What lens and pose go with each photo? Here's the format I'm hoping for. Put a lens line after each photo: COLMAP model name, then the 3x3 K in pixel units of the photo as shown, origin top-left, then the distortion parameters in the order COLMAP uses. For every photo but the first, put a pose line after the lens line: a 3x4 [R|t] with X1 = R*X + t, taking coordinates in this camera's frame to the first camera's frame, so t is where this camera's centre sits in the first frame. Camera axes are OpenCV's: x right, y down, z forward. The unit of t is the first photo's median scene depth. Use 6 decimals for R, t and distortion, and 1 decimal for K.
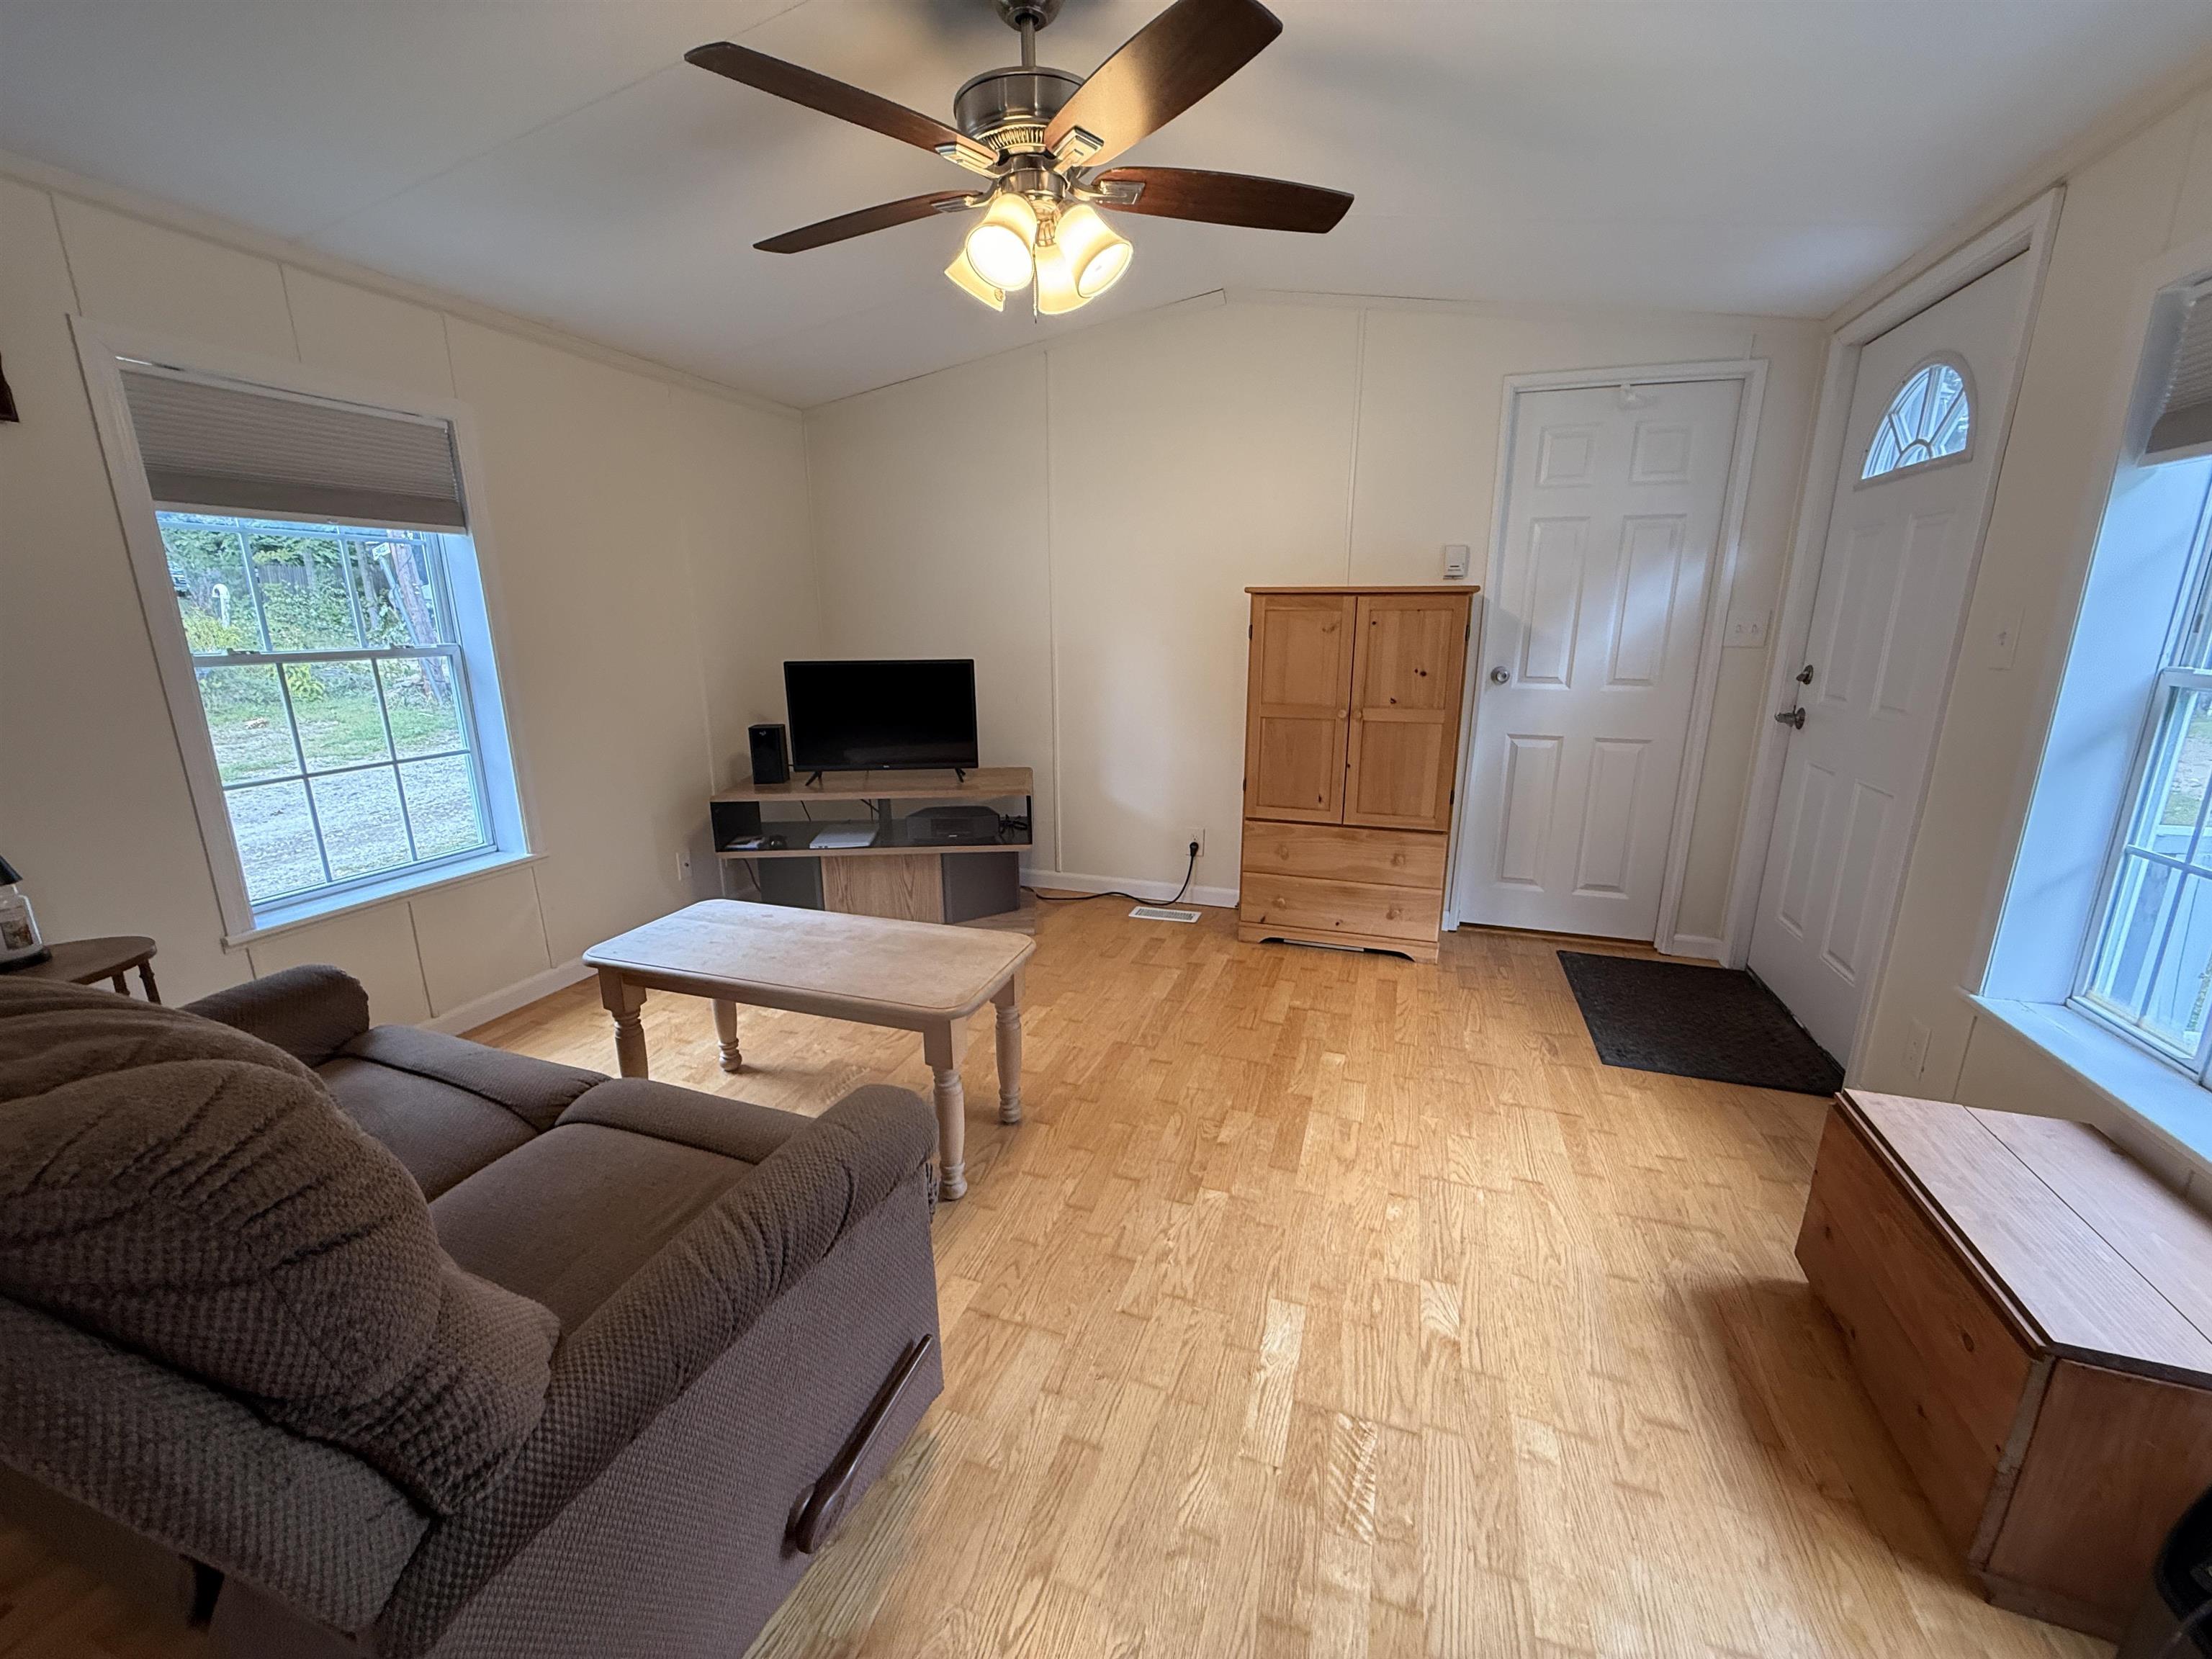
lens RADIAL K [[876.4, 0, 1104.0], [0, 876.4, 831.4], [0, 0, 1]] dist [-0.000310, -0.000072]
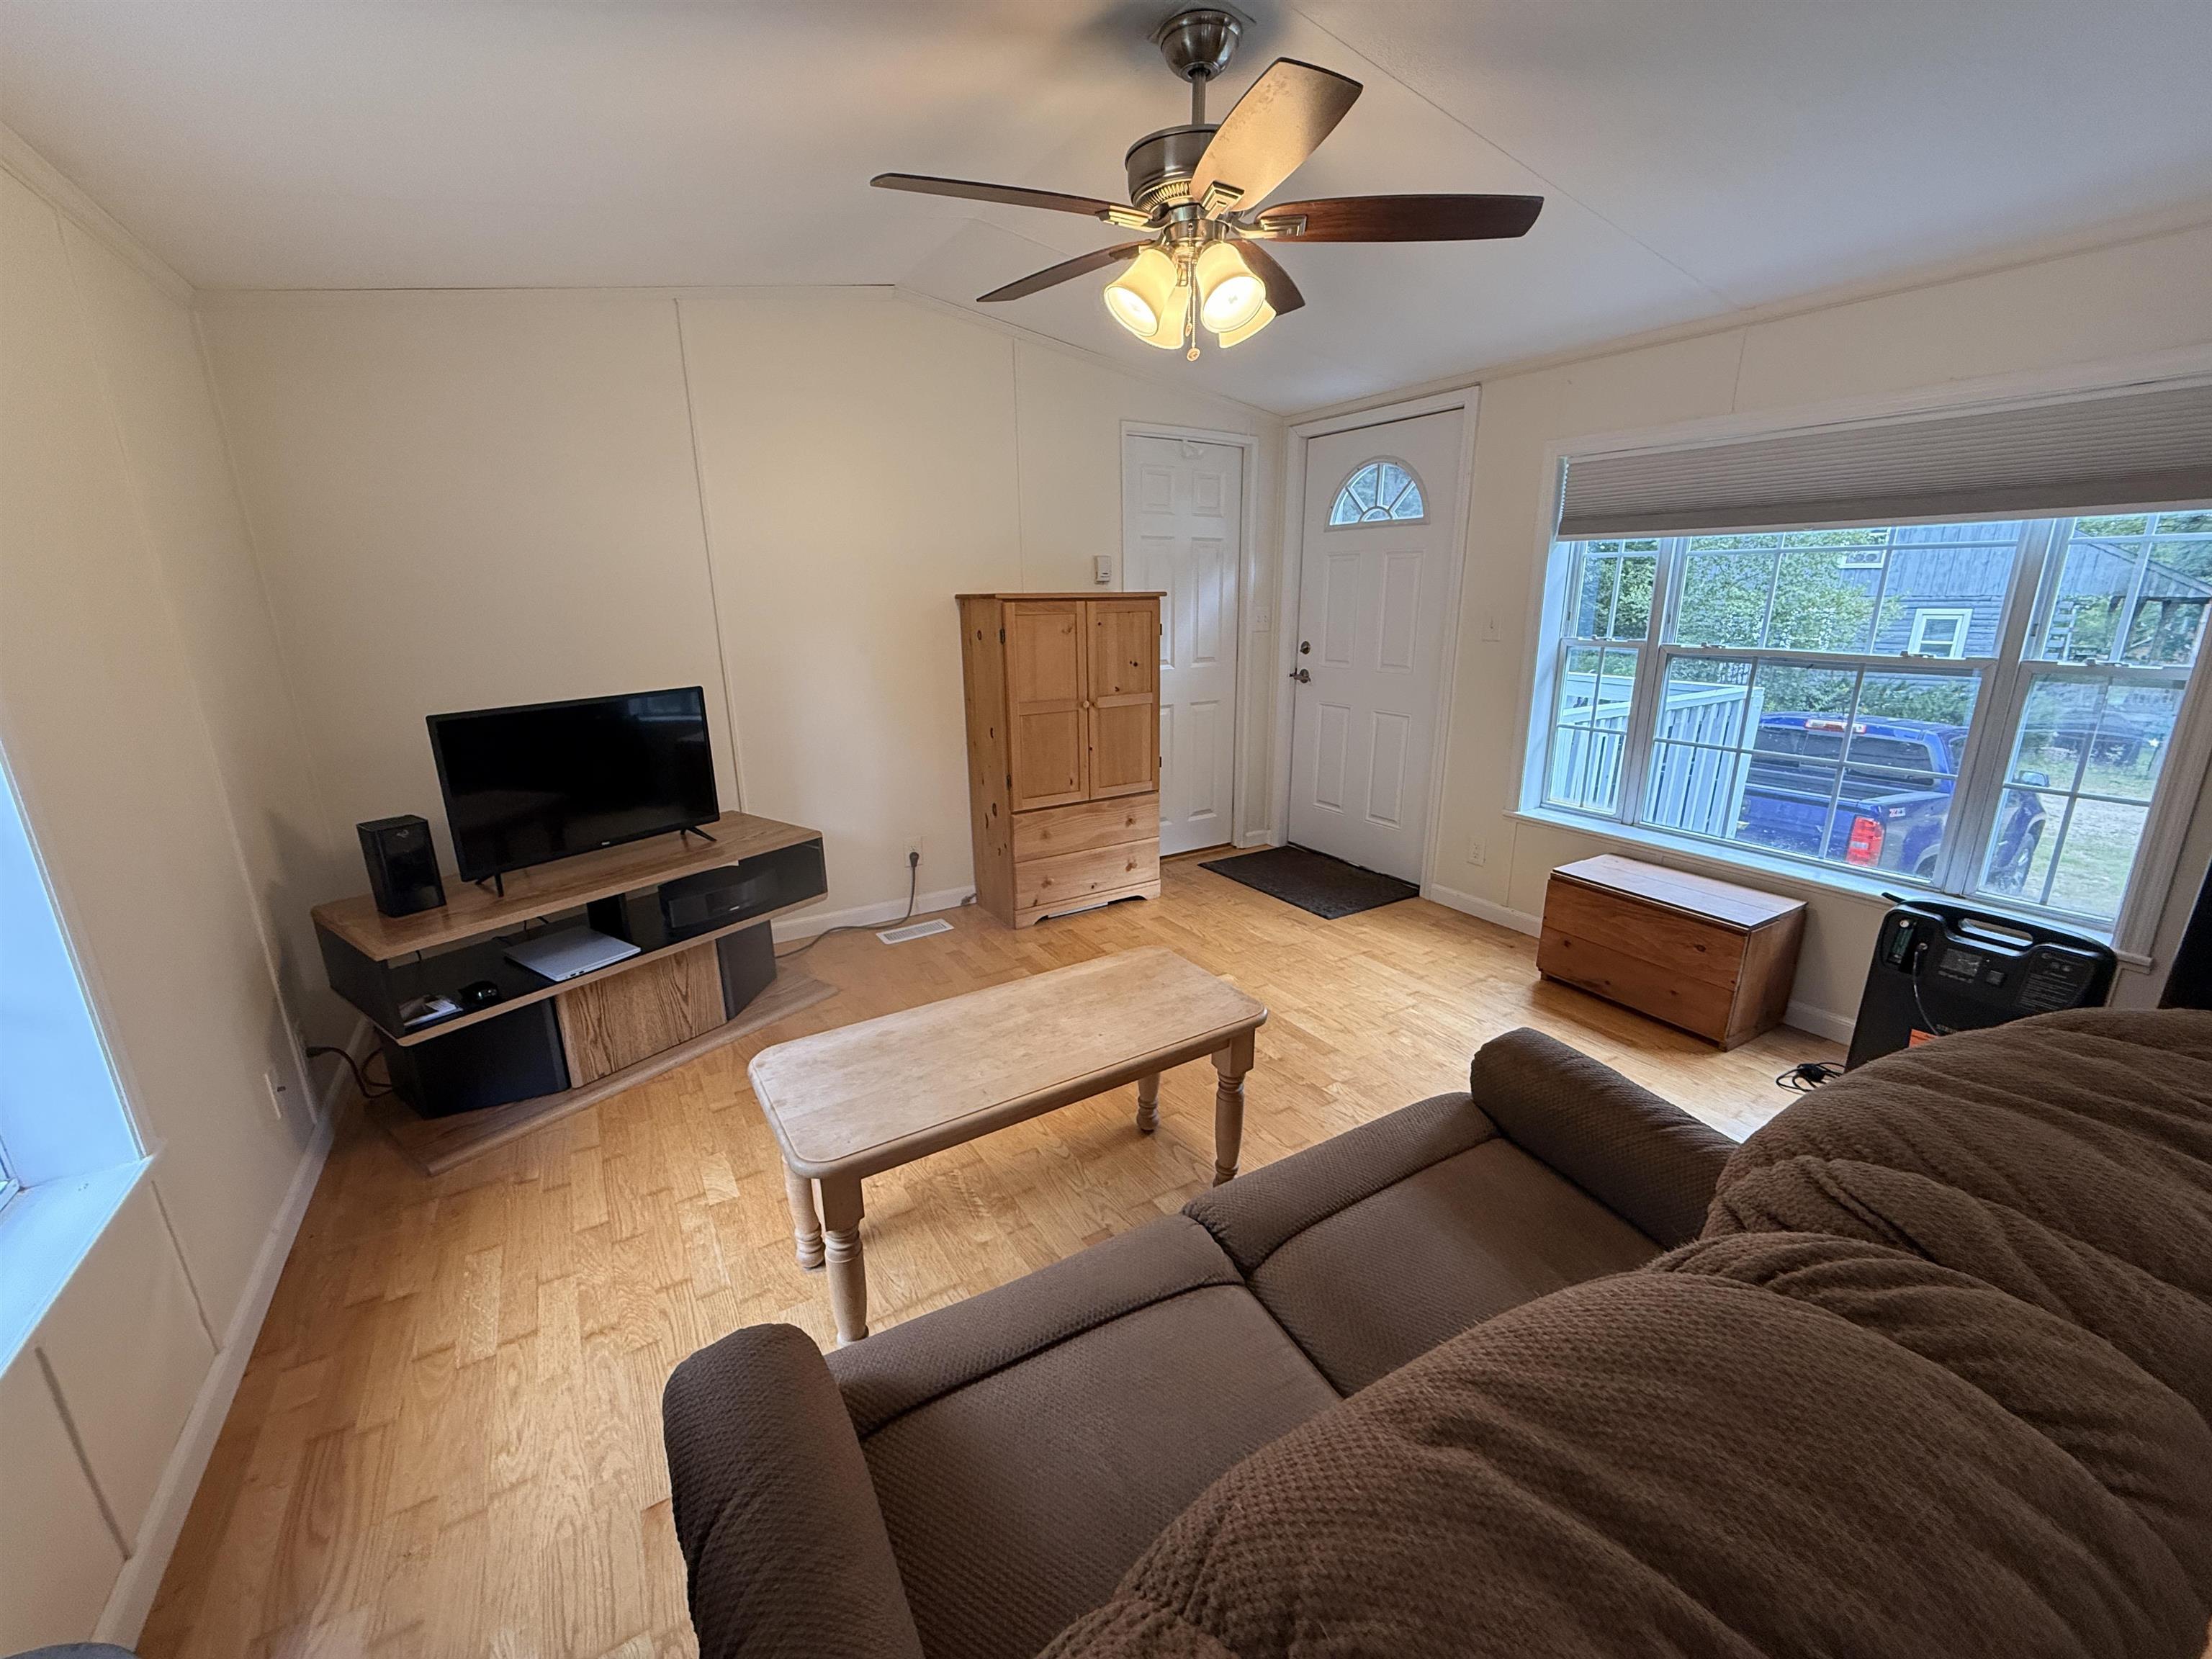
lens RADIAL K [[876.4, 0, 1107.0], [0, 876.4, 828.0], [0, 0, 1]] dist [-0.000310, -0.000072]
pose [[0.638908, -0.209557, 0.740191, -0.560472], [0.197112, 0.974656, 0.105796, -0.088269], [-0.743602, 0.078306, 0.664021, 0.223893]]
